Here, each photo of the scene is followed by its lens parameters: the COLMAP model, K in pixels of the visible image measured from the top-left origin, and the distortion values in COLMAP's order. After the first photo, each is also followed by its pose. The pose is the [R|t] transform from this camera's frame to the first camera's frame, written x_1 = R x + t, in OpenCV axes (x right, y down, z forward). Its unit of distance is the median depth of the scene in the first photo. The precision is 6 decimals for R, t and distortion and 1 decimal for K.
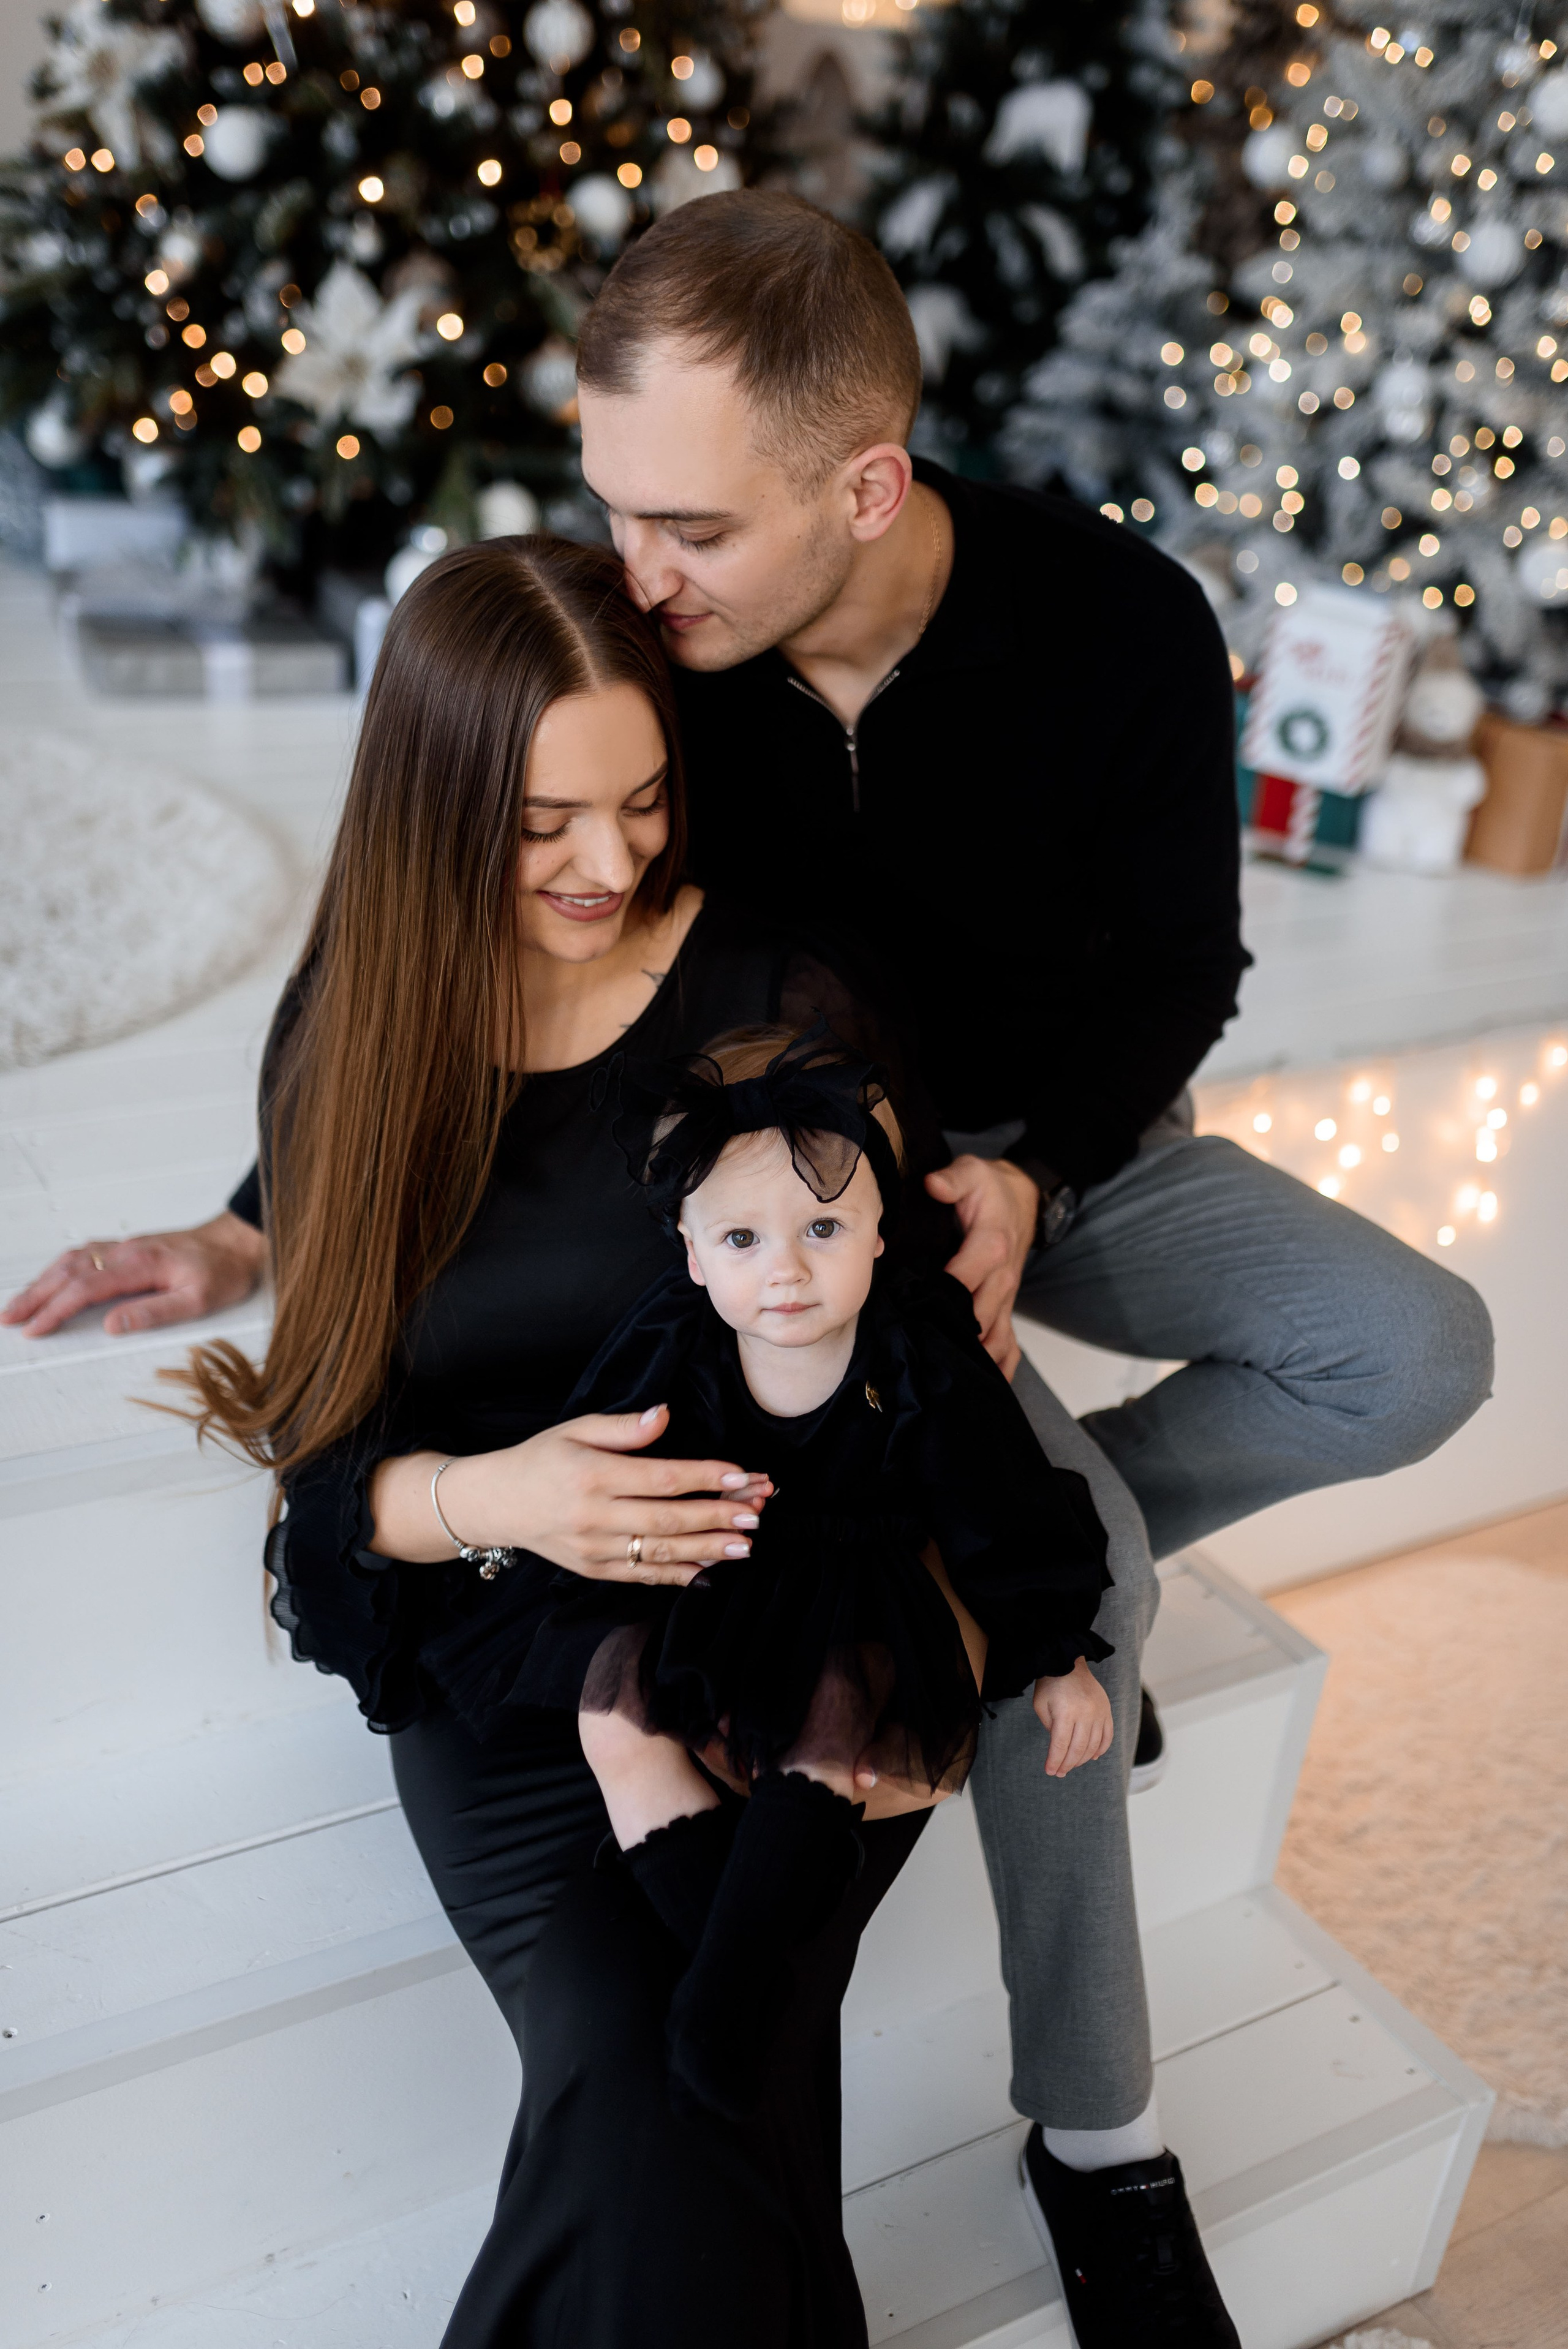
lens RADIAL K [[2255.1, 0, 786.1], [0, 2255.1, 1171.4], [0, 0, 1]] dist [0.000381, 0.006869]
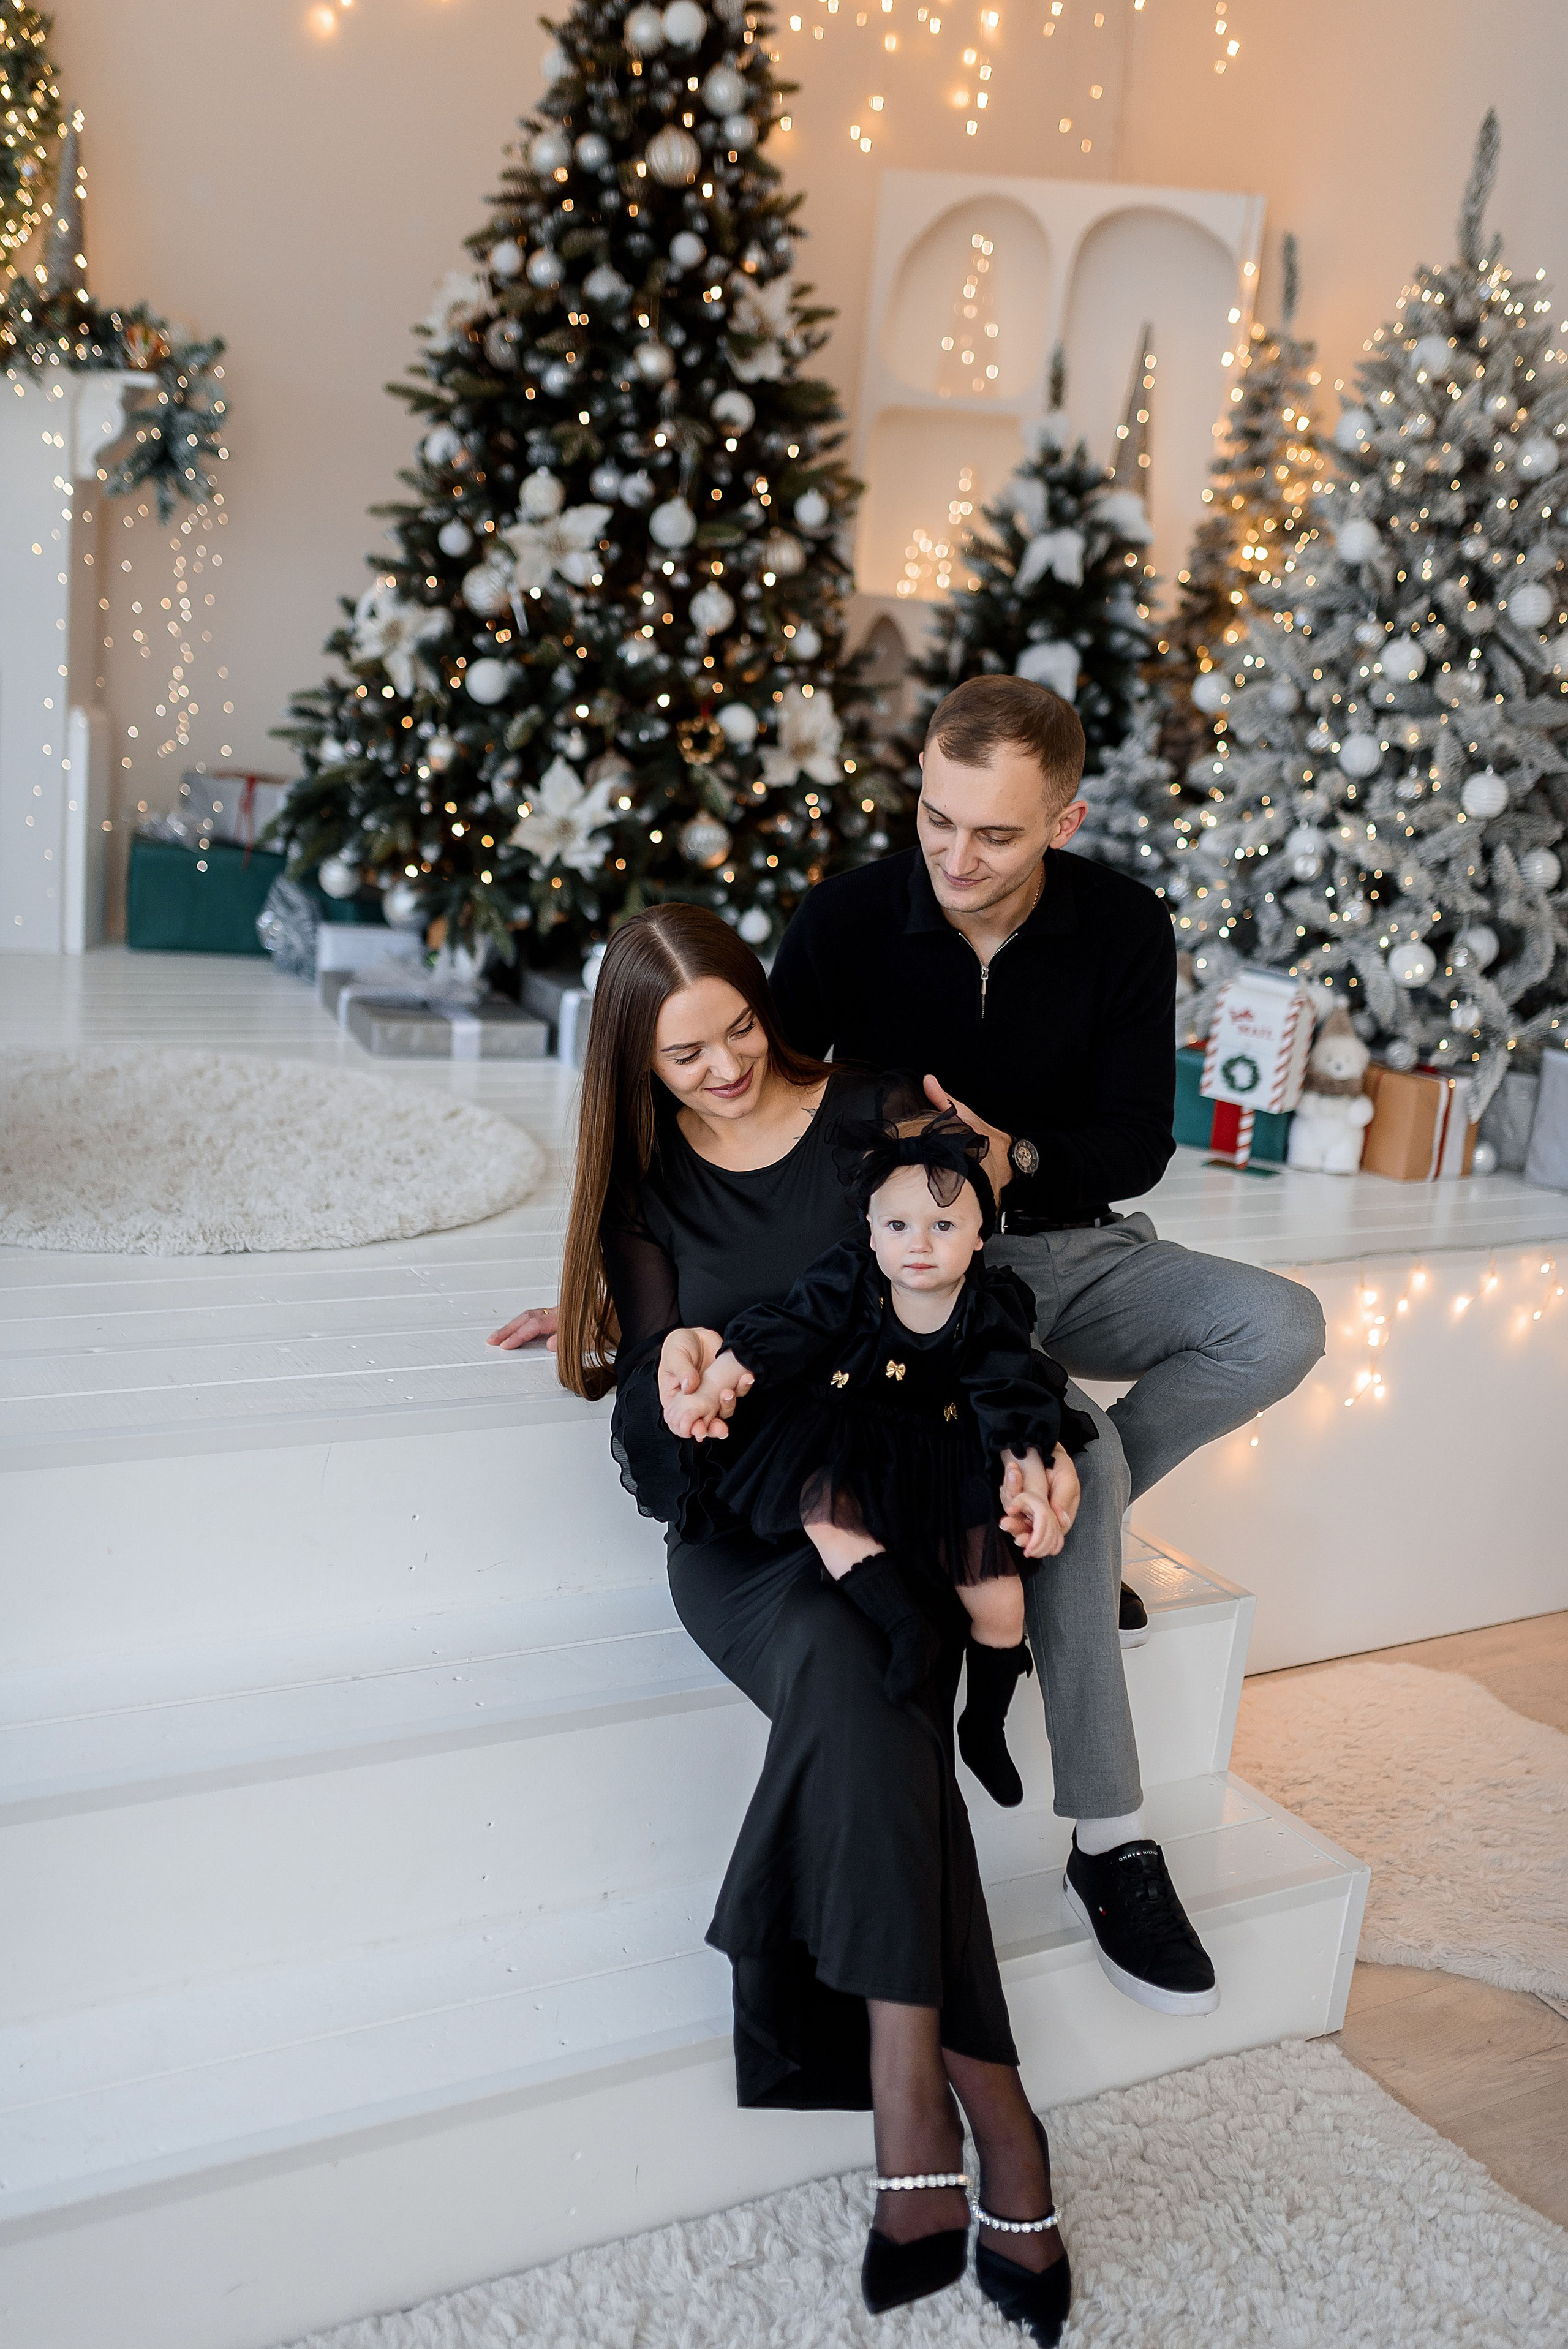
lens RADIAL K [[2255.1, 0, 786.1], [0, 2255.1, 1171.4], [0, 0, 1]] dist [0.000381, 0.006869]
pose [[0.999974, 0.004822, -0.005422, -0.044546], [-0.005848, 0.977900, -0.208992, 0.150340], [0.004294, 0.209018, 0.977902, -0.342168]]
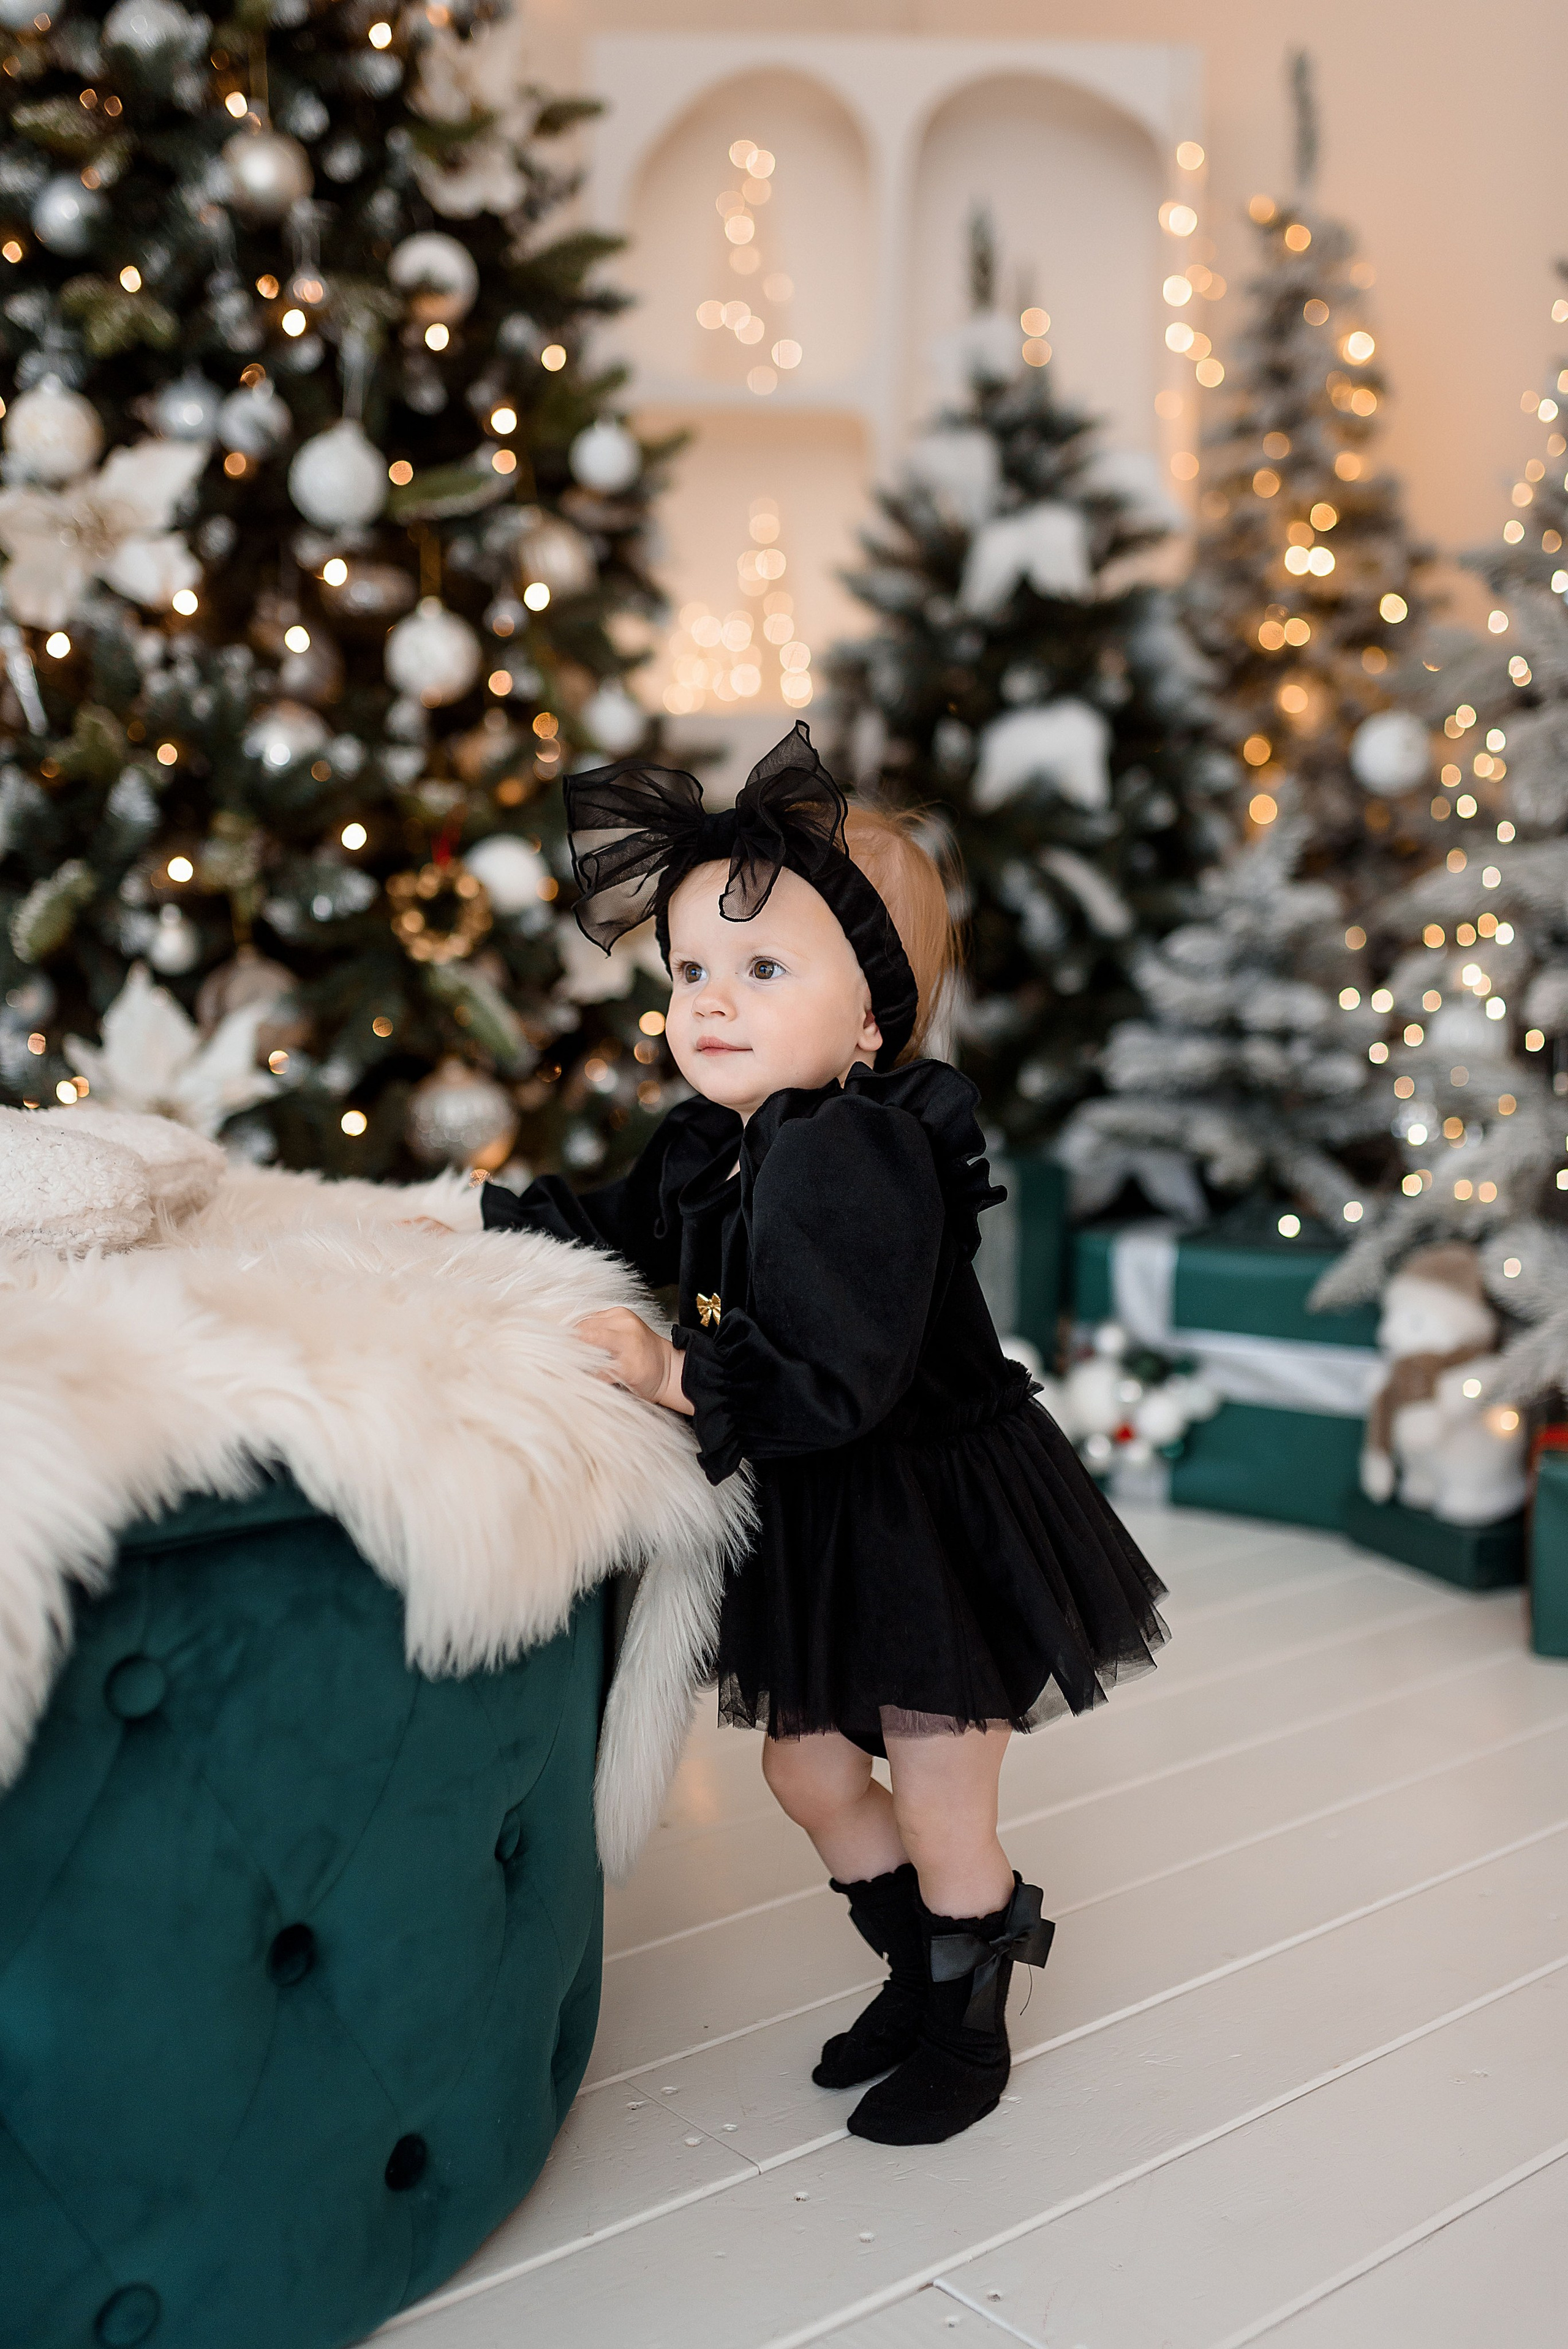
lens RADIAL K [[2348.3, 0, 788.8], [0, 2348.3, 1173.4], [0, 0, 1]] dist [-0.000481, 0.009527]
pose [[0.982184, -0.094425, 0.162475, -0.127764], [0.142214, 0.938646, -0.314195, -0.105822], [-0.122839, 0.331703, 0.935352, 0.354767]]
